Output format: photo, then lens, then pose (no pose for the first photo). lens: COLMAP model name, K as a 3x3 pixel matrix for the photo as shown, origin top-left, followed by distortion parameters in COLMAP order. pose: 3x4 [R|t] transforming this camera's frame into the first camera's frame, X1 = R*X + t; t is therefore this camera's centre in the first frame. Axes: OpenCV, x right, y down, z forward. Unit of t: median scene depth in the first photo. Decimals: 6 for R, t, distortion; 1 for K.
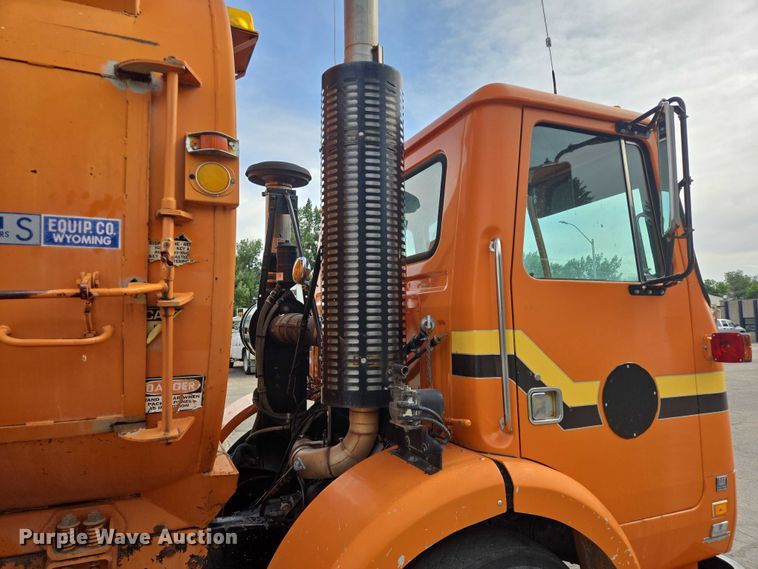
lens RADIAL K [[514.9, 0, 379.0], [0, 514.9, 284.5], [0, 0, 1]] dist [0.073793, -0.067240]
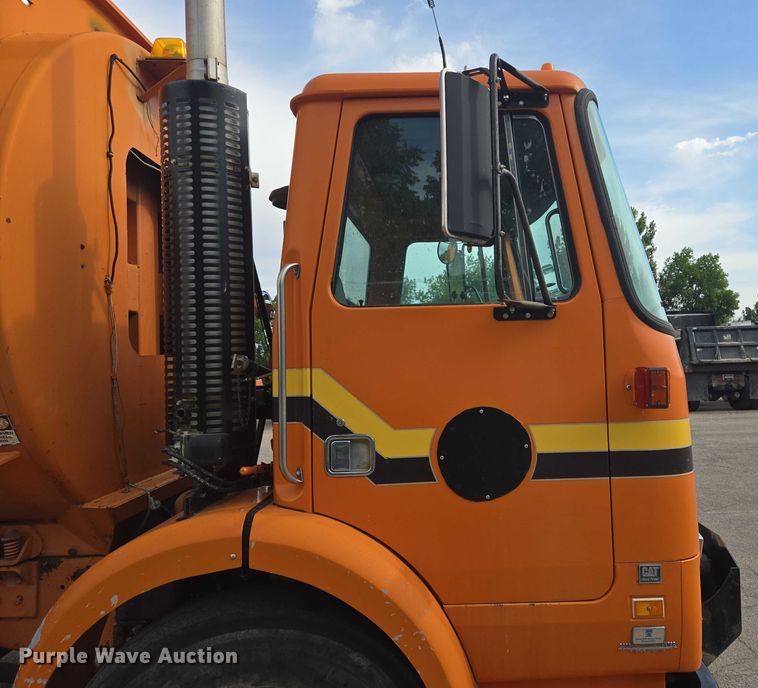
lens RADIAL K [[623.7, 0, 419.8], [0, 623.7, 339.8], [0, 0, 1]] dist [0.052315, -0.004198]
pose [[0.917949, -0.025389, -0.395885, 0.794394], [0.047969, 0.997731, 0.047240, -0.000617], [0.393787, -0.062354, 0.917084, 0.105931]]
